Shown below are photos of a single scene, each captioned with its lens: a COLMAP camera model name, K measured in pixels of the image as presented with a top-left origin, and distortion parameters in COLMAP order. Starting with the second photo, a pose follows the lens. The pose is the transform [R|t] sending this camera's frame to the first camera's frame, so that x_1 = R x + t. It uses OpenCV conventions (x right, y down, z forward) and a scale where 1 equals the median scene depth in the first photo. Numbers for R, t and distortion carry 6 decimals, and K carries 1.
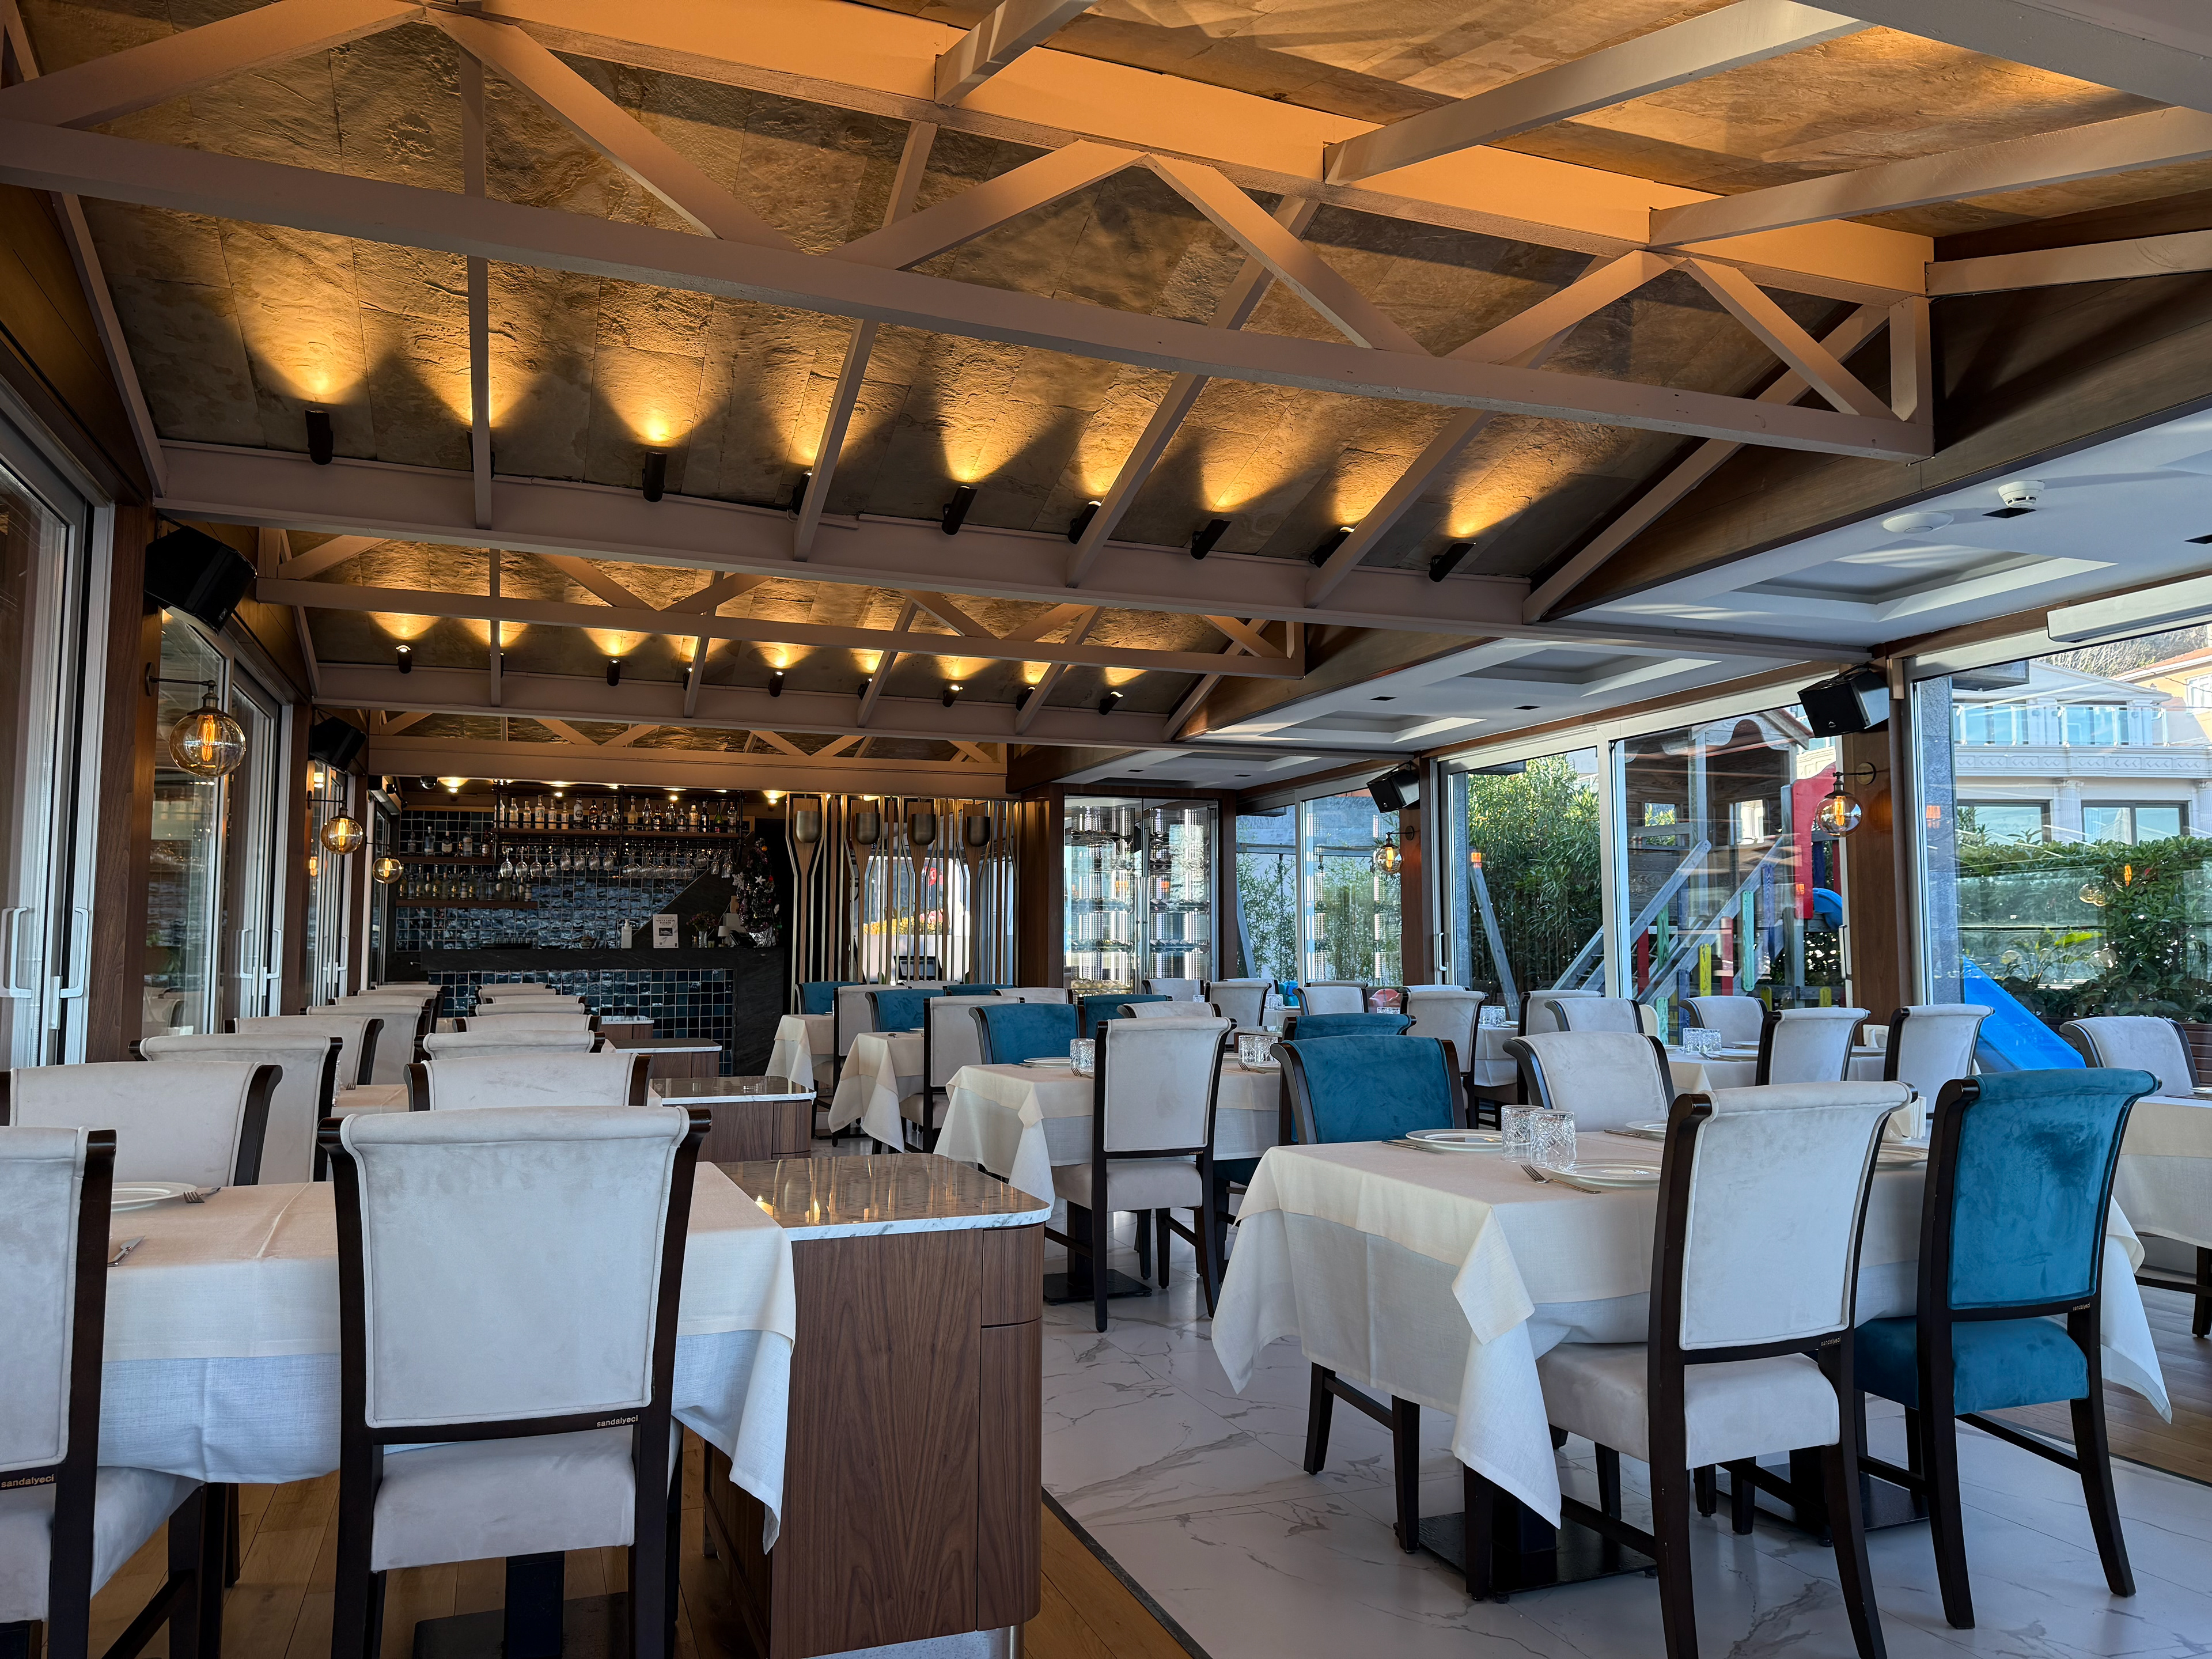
lens RADIAL K [[1545.7, 0, 1095.8], [0, 1545.7, 827.3], [0, 0, 1]] dist [0.102633, -0.131892]
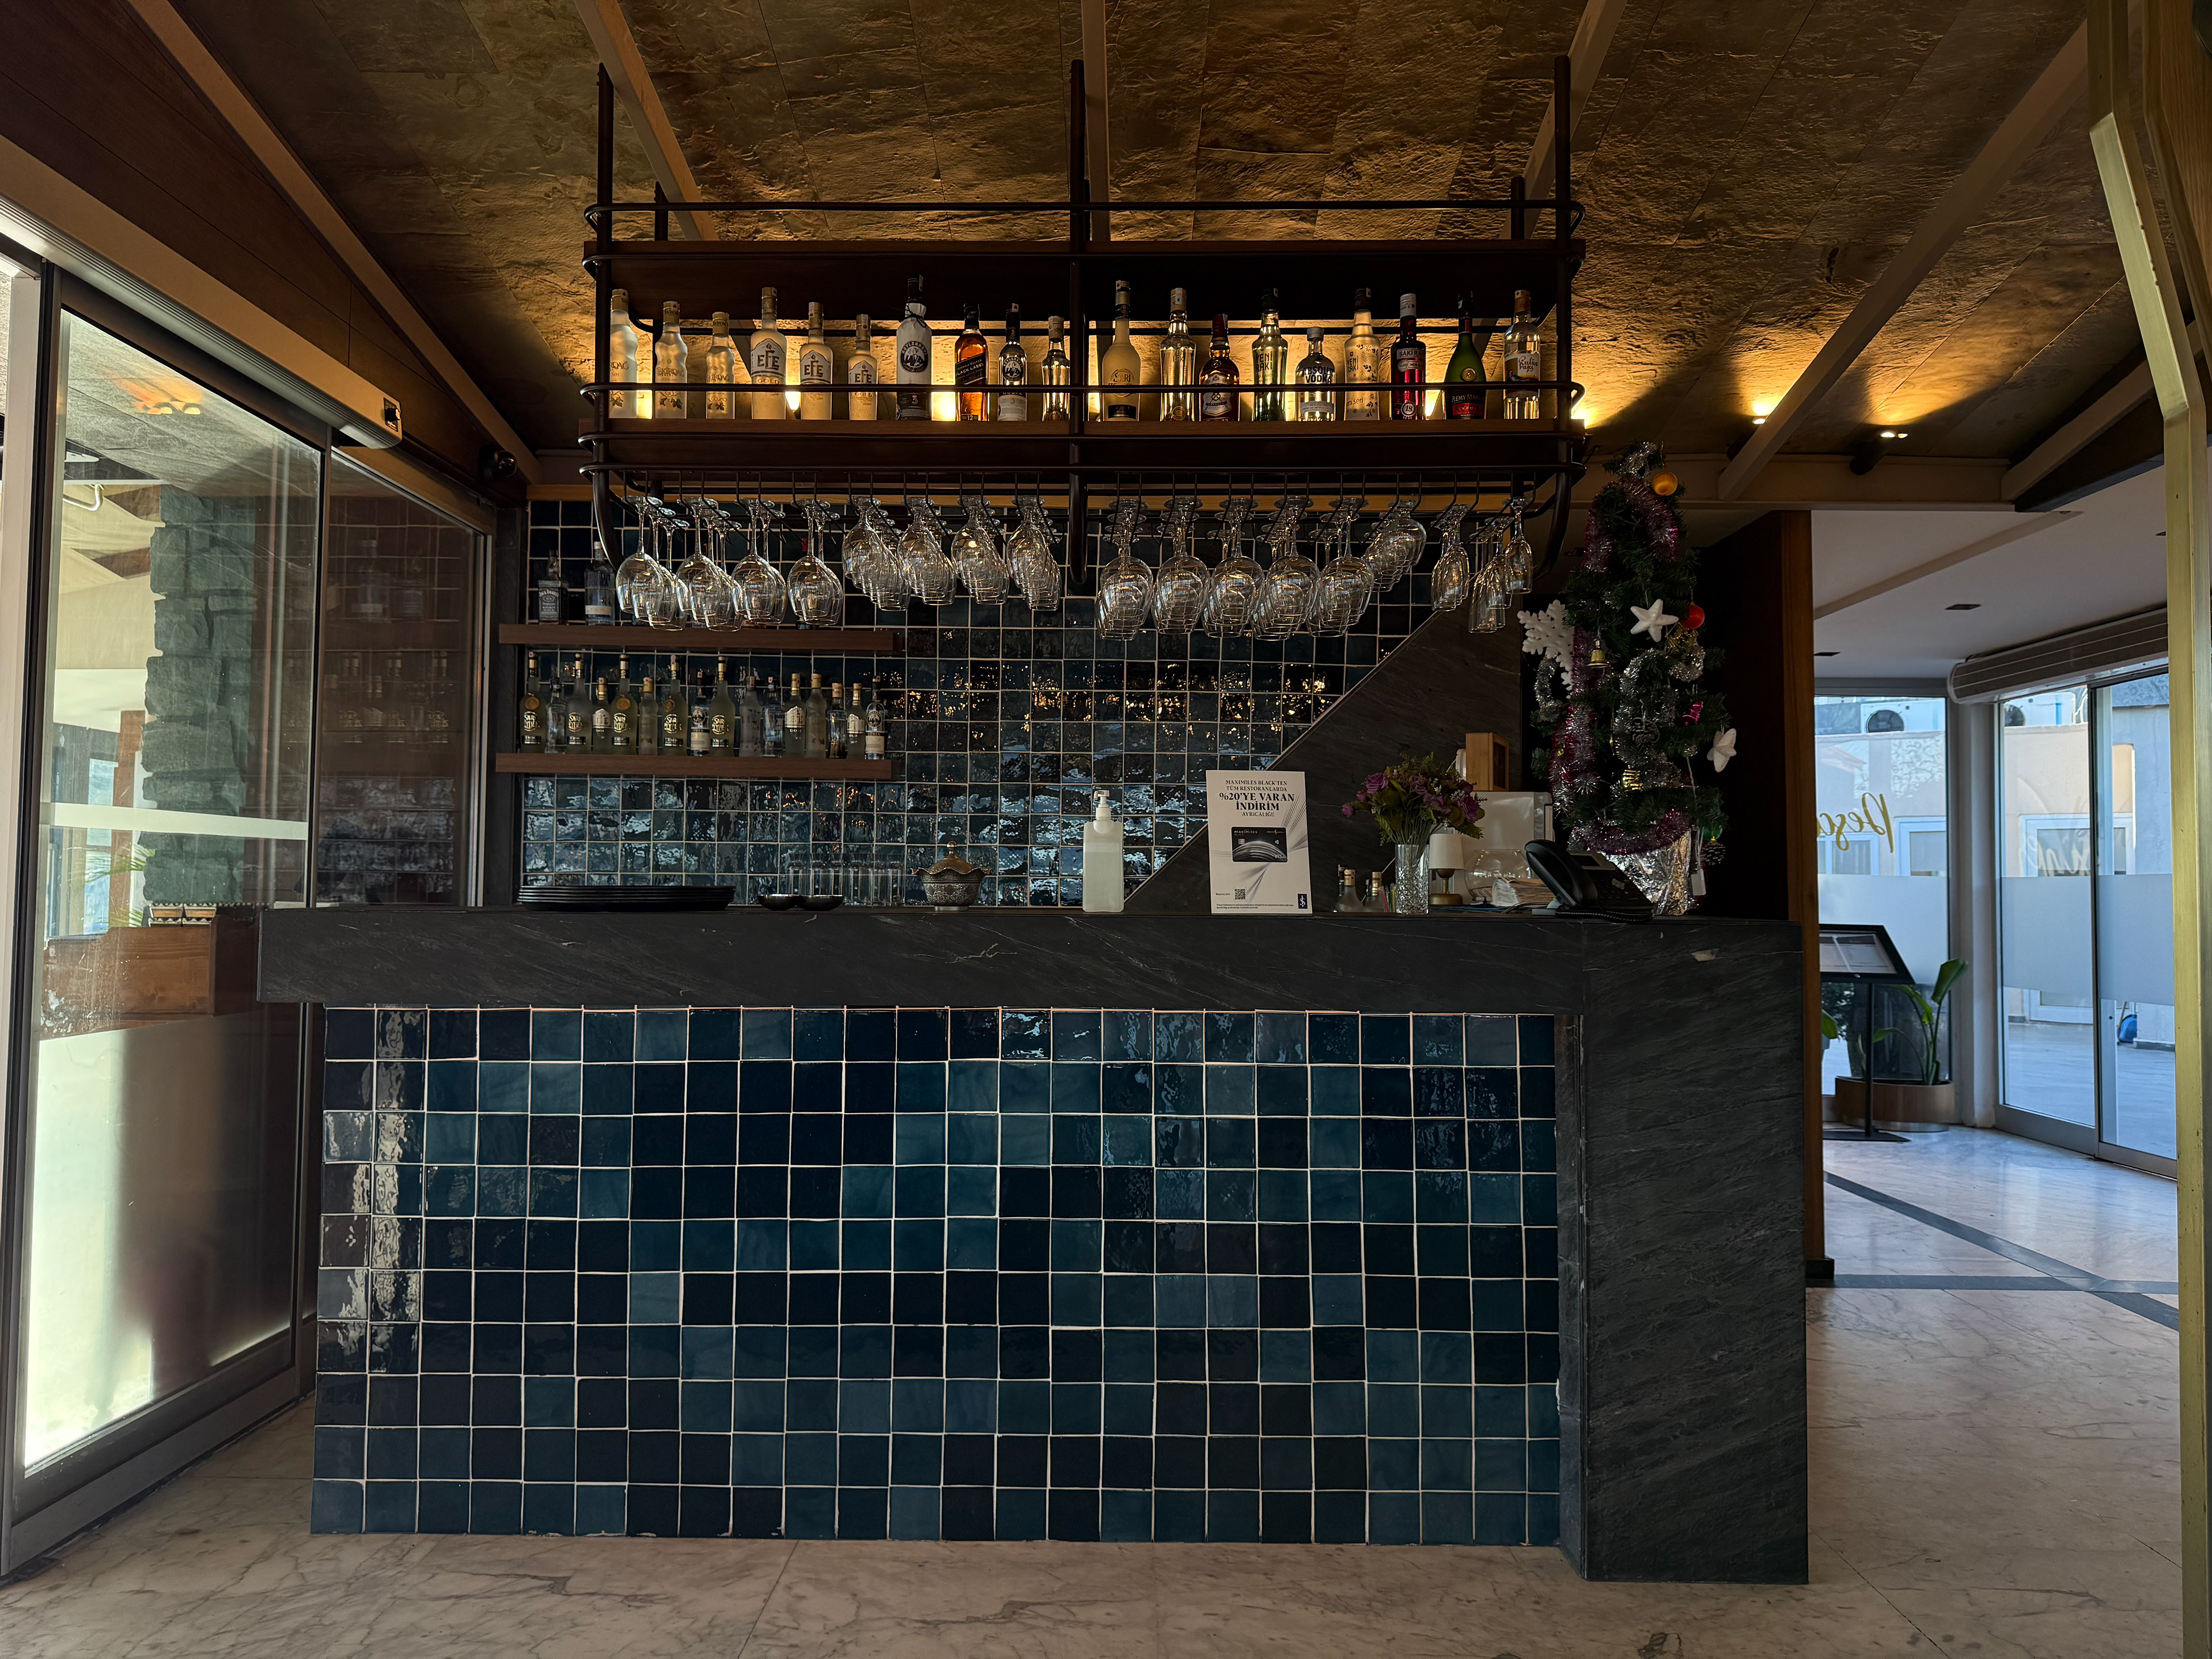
lens RADIAL K [[1545.7, 0, 1095.8], [0, 1545.7, 827.3], [0, 0, 1]] dist [0.102633, -0.131892]
pose [[0.937280, -0.002415, -0.348570, -0.216907], [0.018697, 0.998885, 0.043352, 0.053620], [0.348077, -0.047150, 0.936280, 0.769676]]
